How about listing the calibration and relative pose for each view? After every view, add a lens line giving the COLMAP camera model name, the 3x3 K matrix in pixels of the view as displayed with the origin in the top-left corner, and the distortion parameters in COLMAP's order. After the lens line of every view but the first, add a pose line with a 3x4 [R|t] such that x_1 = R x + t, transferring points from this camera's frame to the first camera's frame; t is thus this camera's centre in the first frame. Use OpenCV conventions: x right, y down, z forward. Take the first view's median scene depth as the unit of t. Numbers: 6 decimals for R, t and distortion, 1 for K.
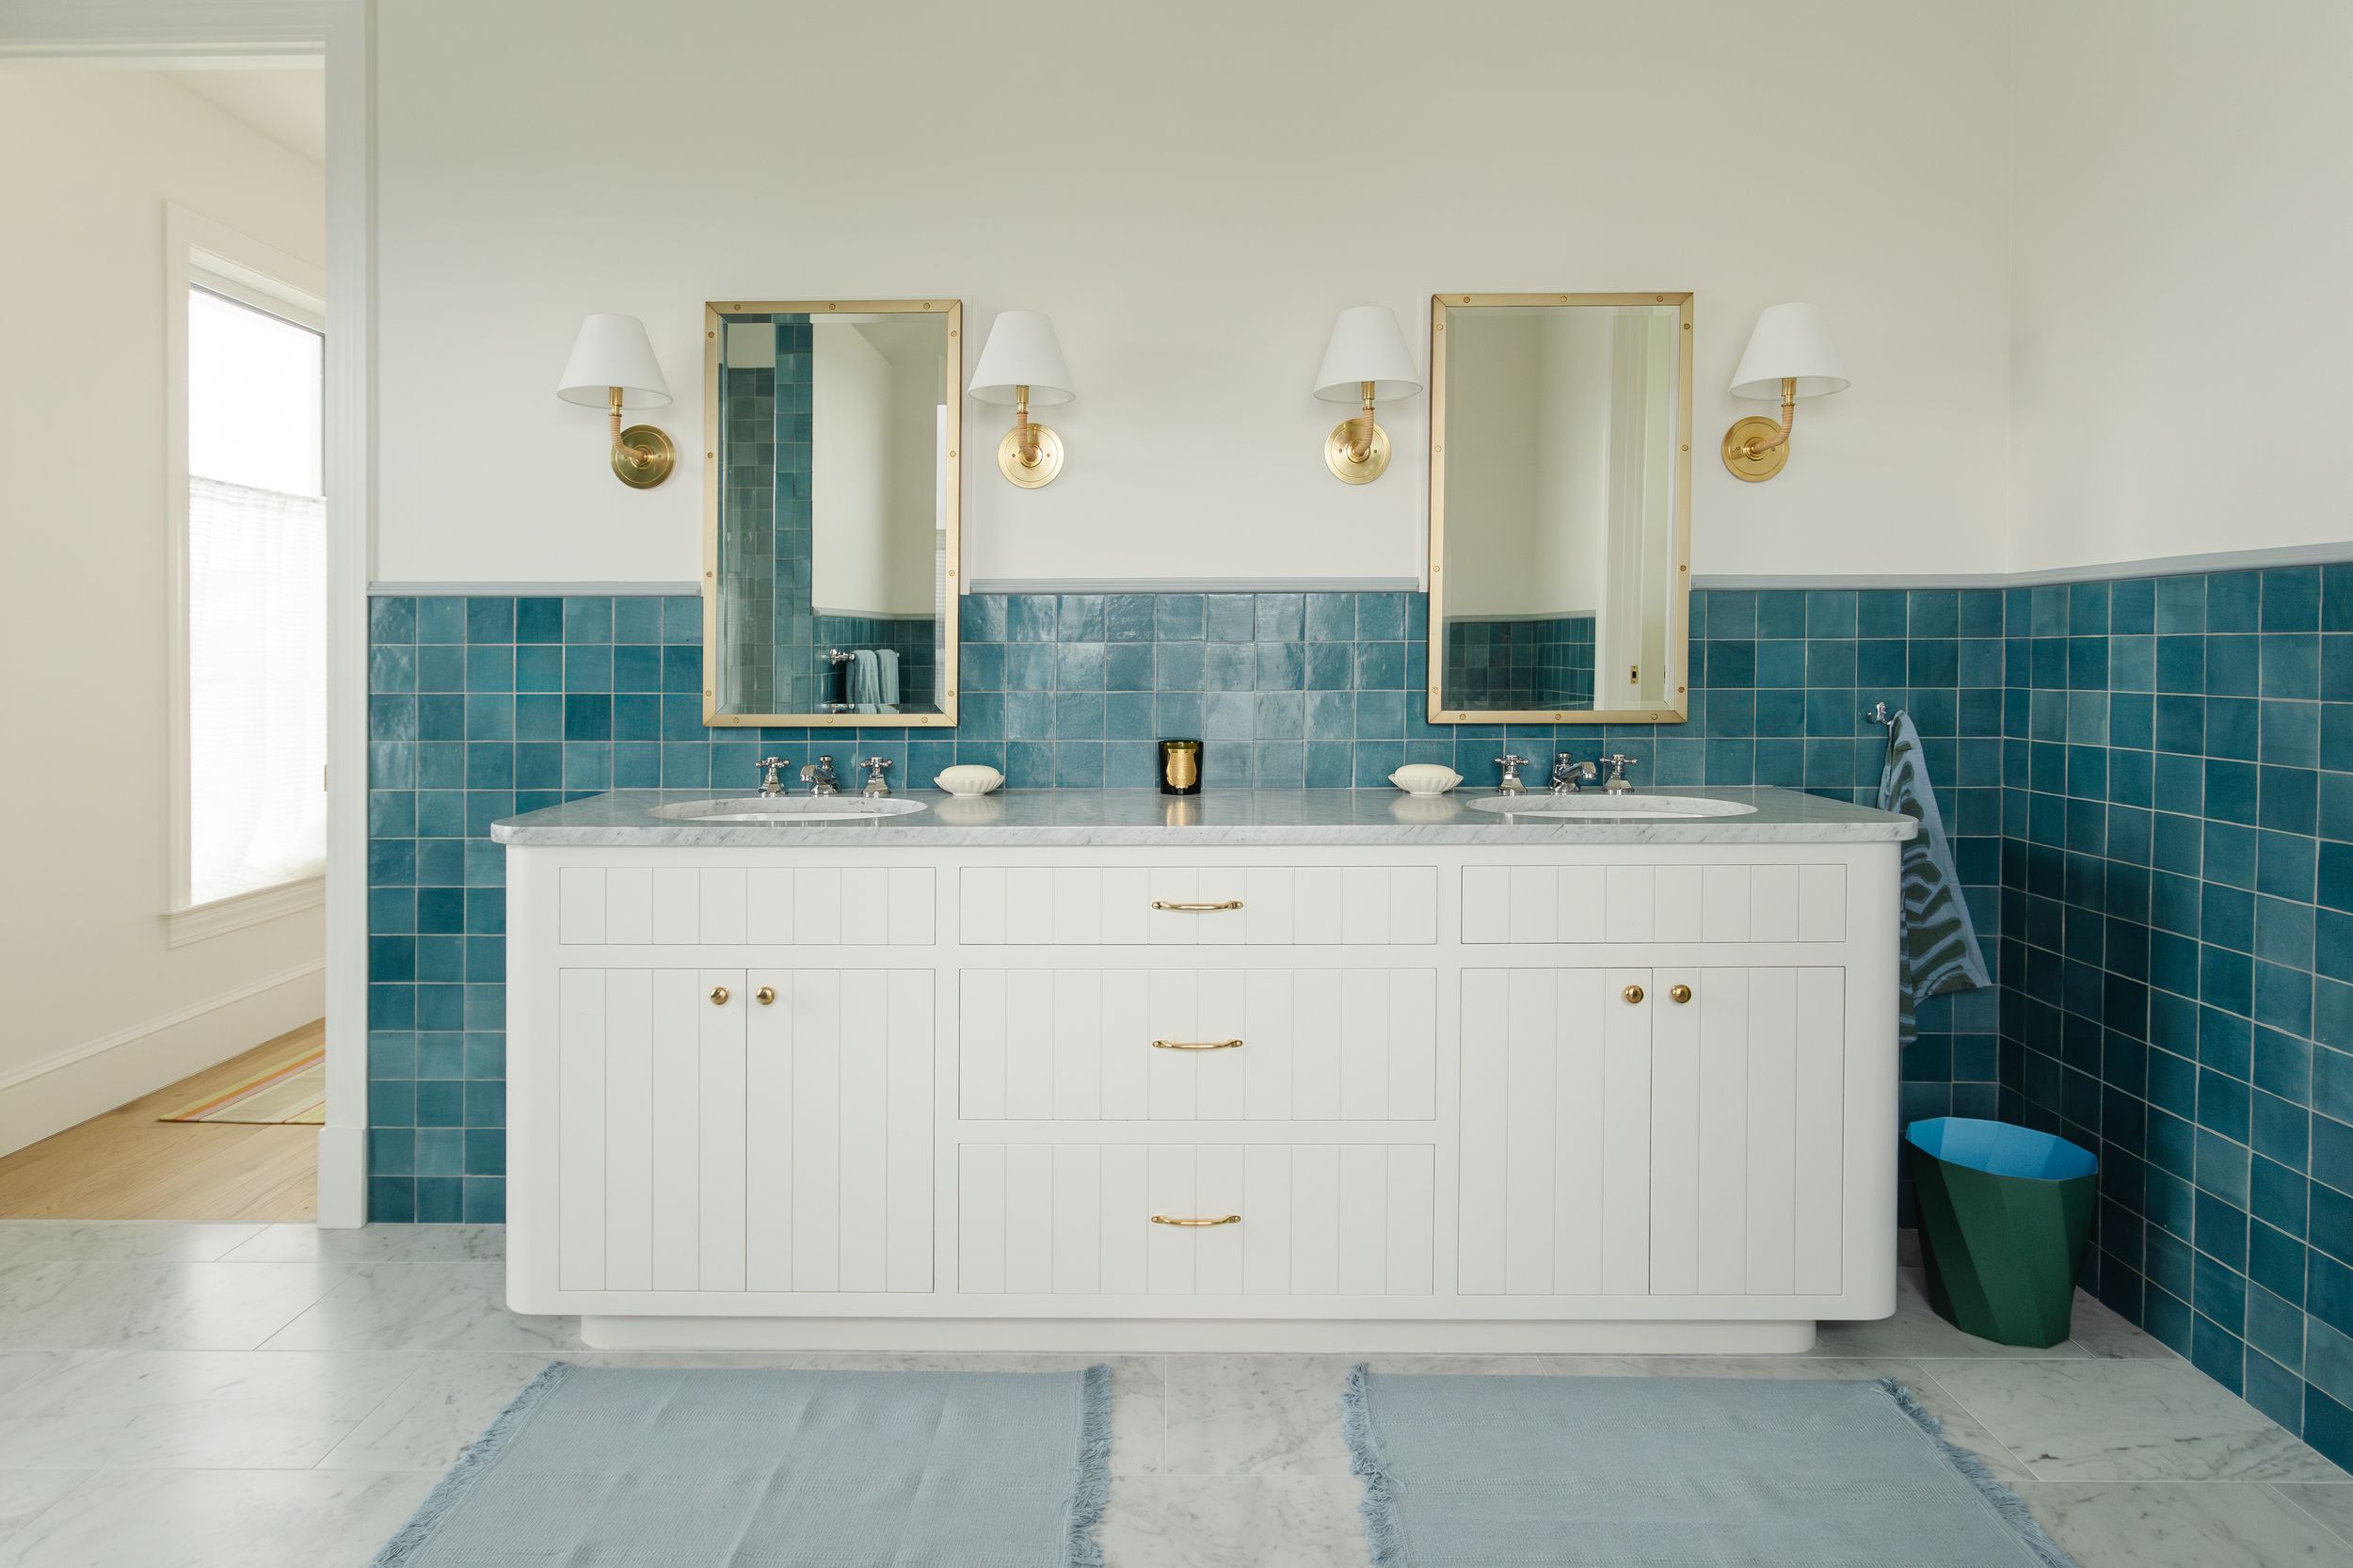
lens RADIAL K [[1232.4, 0, 1171.8], [0, 1232.4, 657.9], [0, 0, 1]] dist [-0.000690, -0.000618]
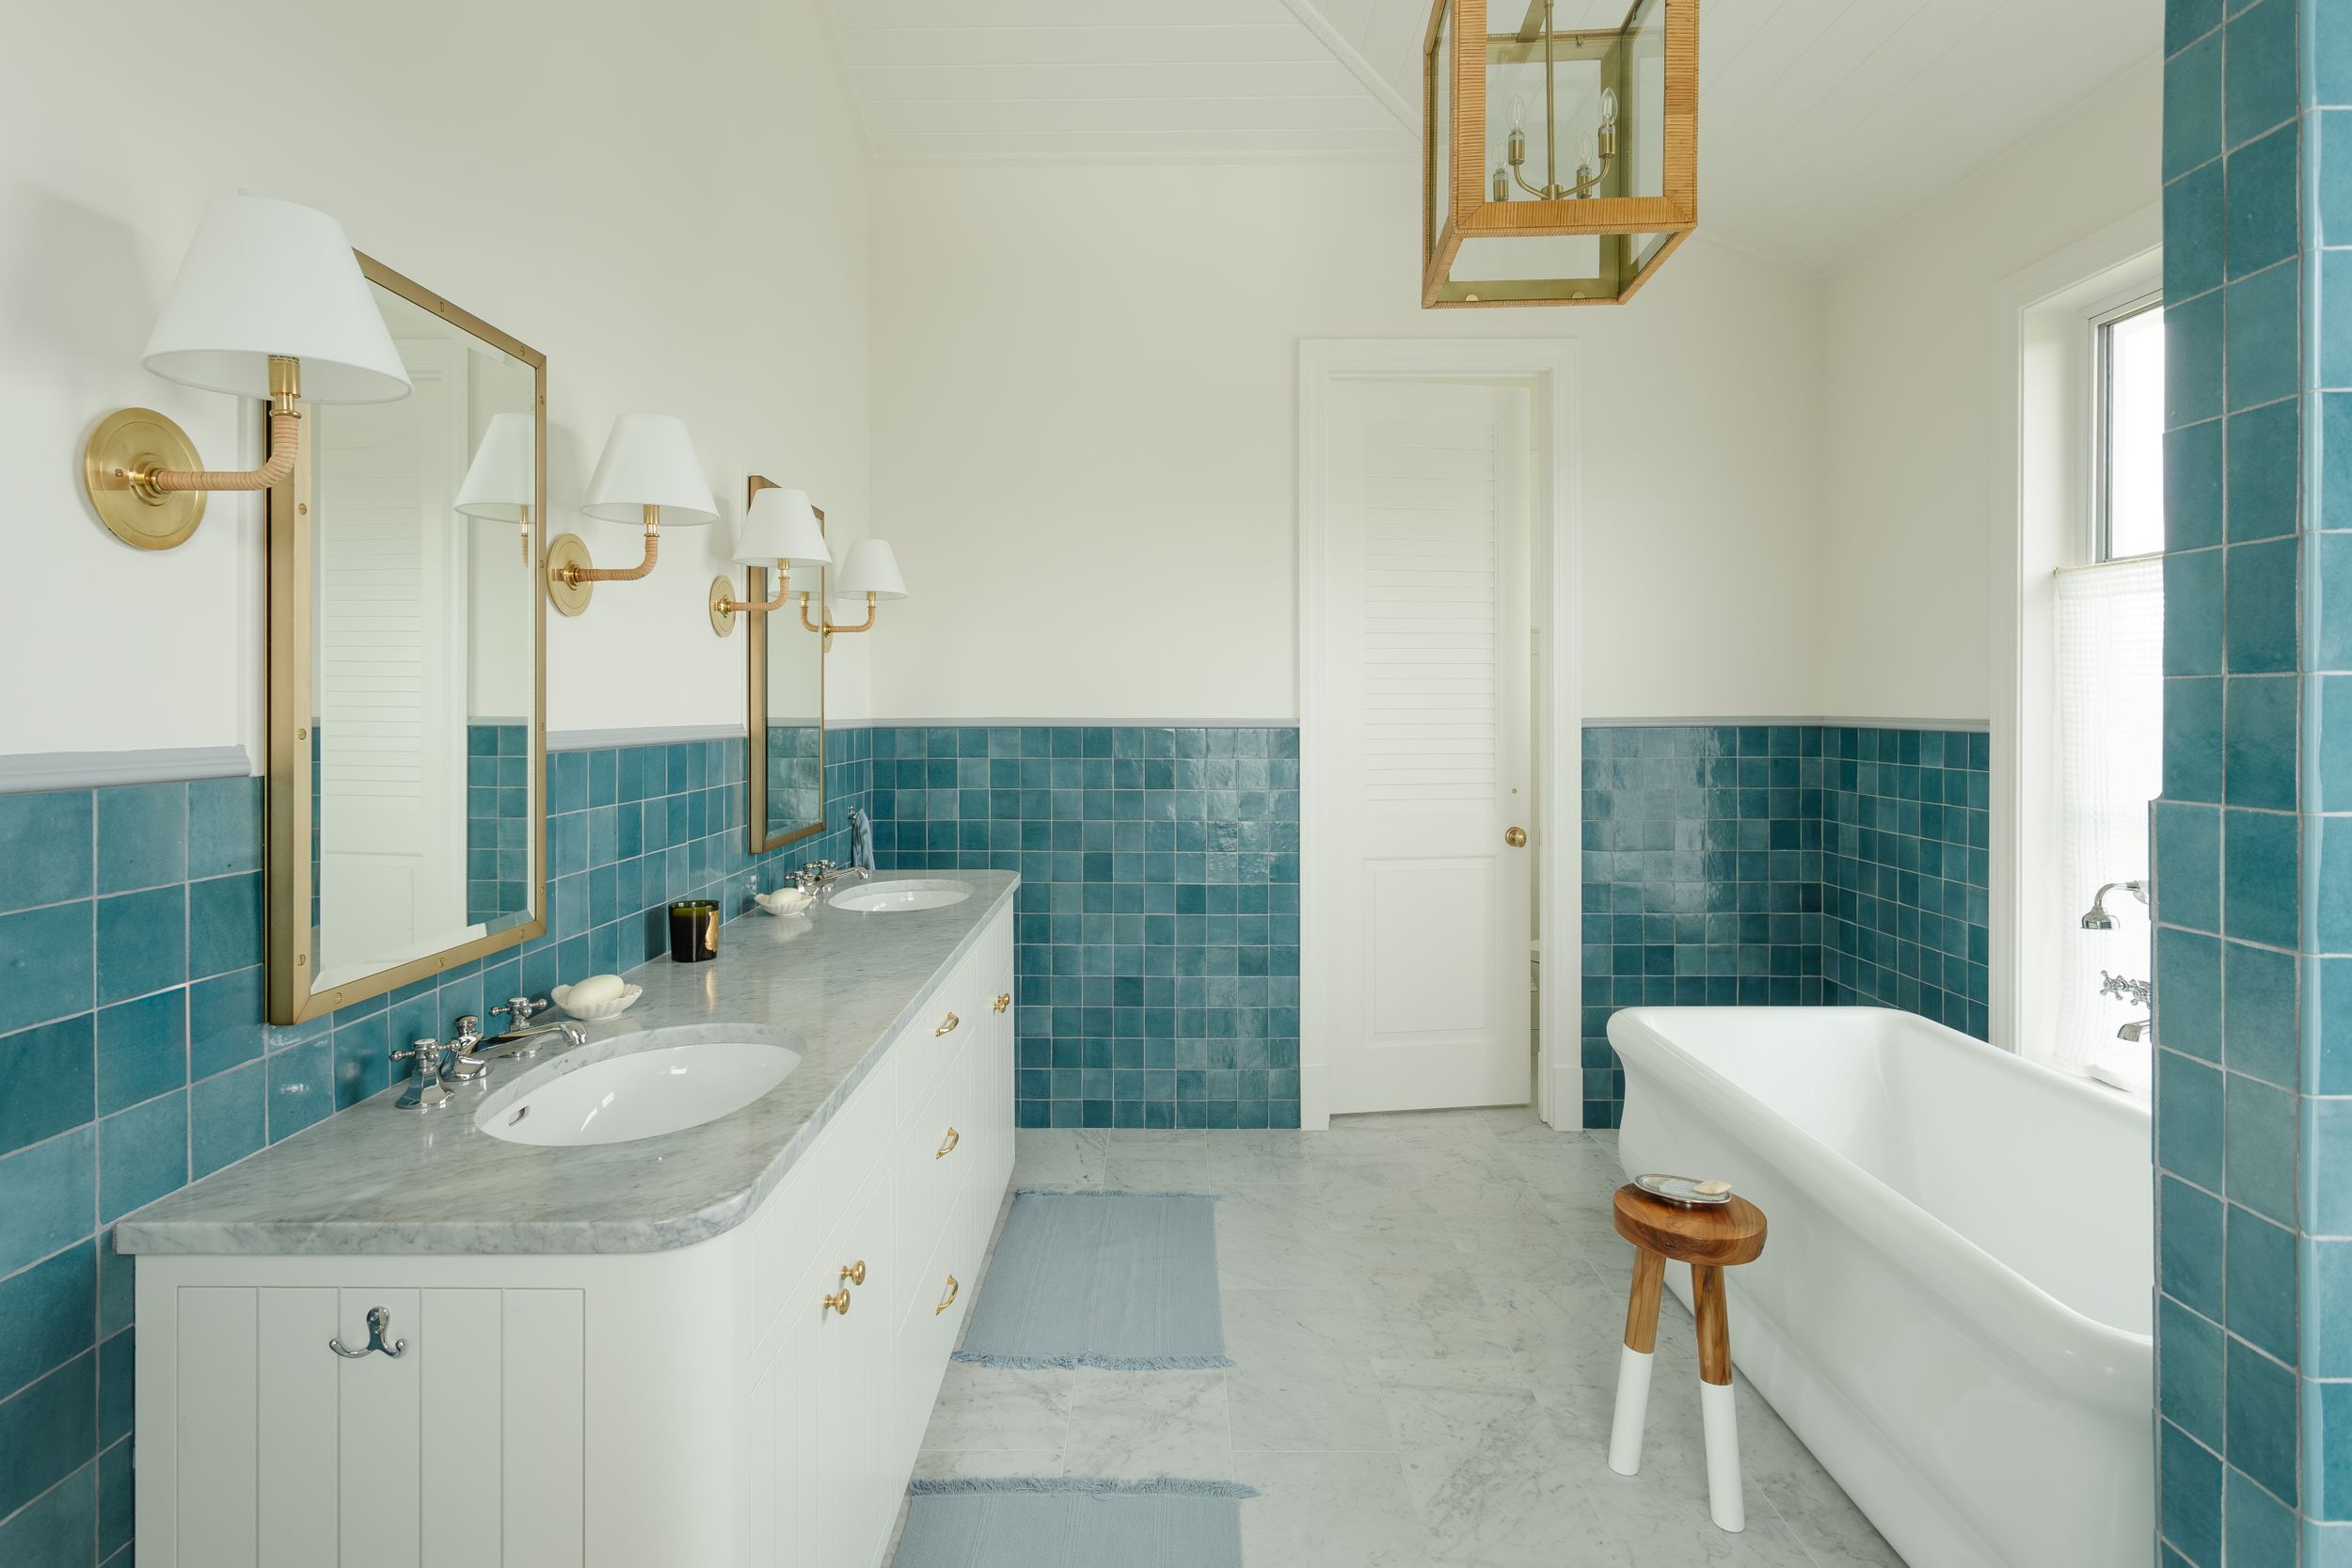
lens RADIAL K [[1190.2, 0, 1172.1], [0, 1190.2, 719.3], [0, 0, 1]] dist [-0.000310, -0.000094]
pose [[-0.015460, -0.004279, 0.999871, -0.986122], [0.007496, 0.999962, 0.004395, -0.080937], [-0.999852, 0.007563, -0.015427, 0.716301]]
